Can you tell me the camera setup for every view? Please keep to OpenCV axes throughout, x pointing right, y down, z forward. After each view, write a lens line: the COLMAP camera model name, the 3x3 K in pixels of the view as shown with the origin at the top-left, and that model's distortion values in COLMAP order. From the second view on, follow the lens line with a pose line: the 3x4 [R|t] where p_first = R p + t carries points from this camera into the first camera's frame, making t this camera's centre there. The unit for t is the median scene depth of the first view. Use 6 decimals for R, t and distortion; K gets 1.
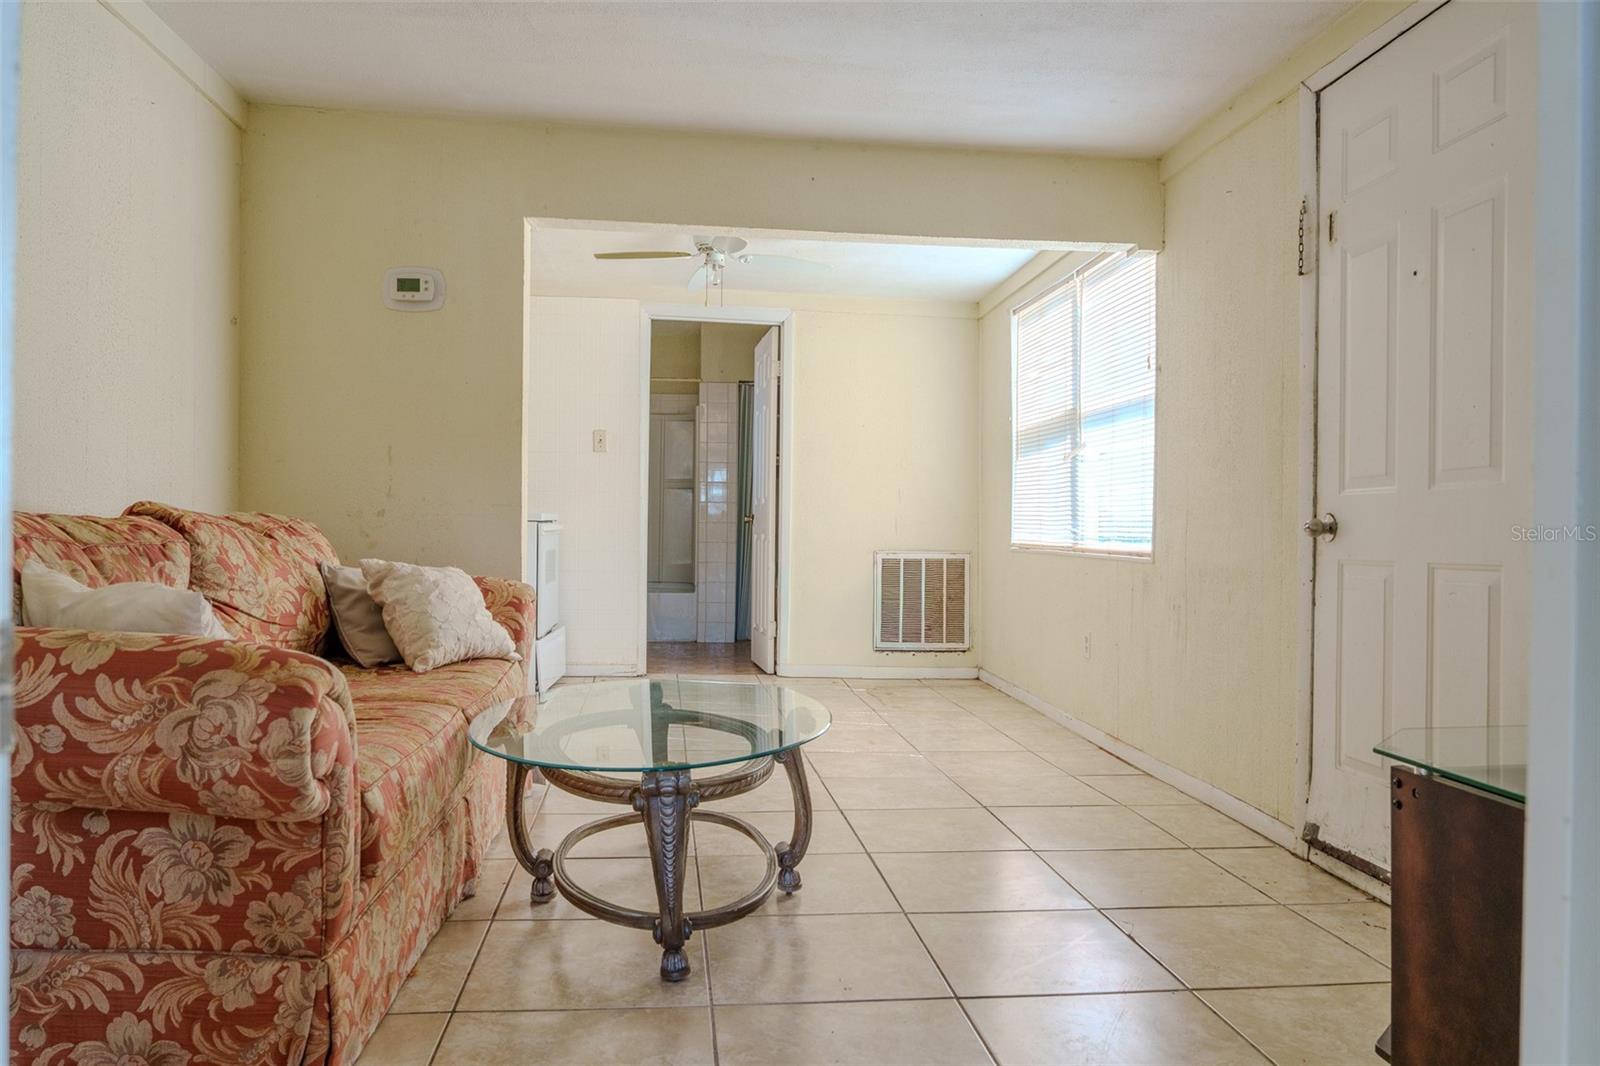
lens RADIAL K [[1193.6, 0, 800.0], [0, 1193.6, 533.0], [0, 0, 1]] dist [-0.001124, 0.000464]
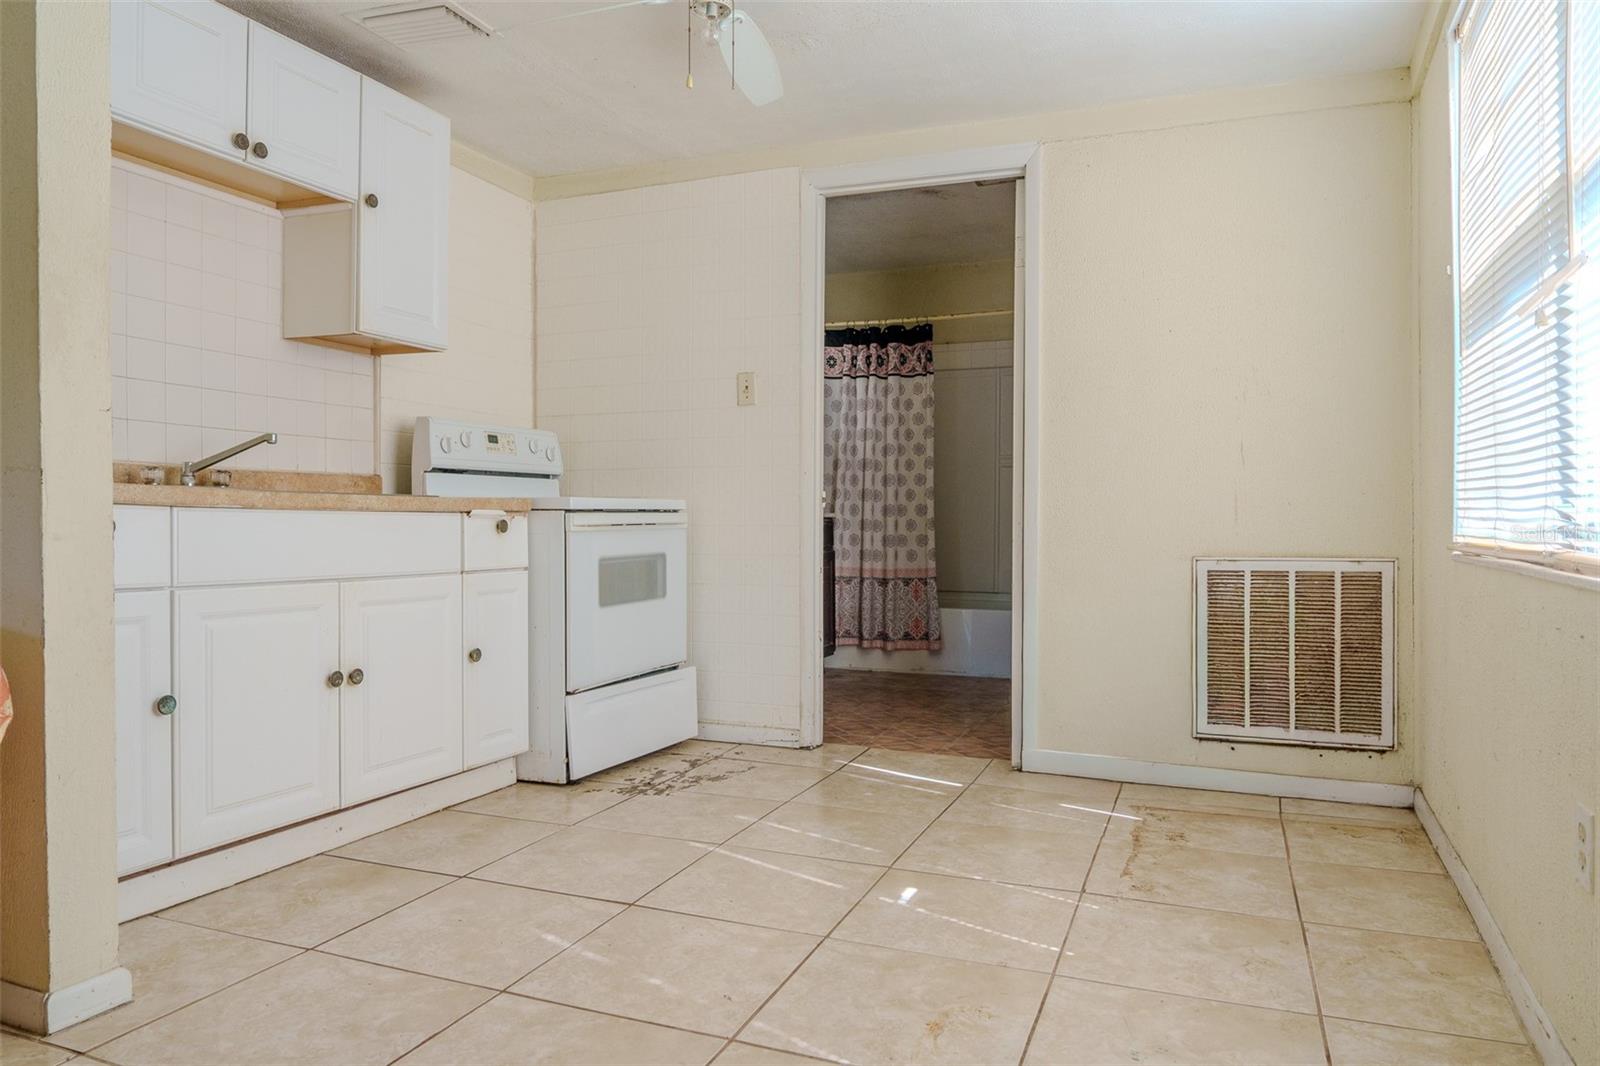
lens RADIAL K [[1089.8, 0, 800.0], [0, 1089.8, 533.0], [0, 0, 1]] dist [-0.000704, -0.000454]
pose [[0.875330, -0.005830, -0.483491, 0.146243], [0.008128, 0.999963, 0.002656, 0.001596], [0.483458, -0.006255, 0.875345, 0.469991]]
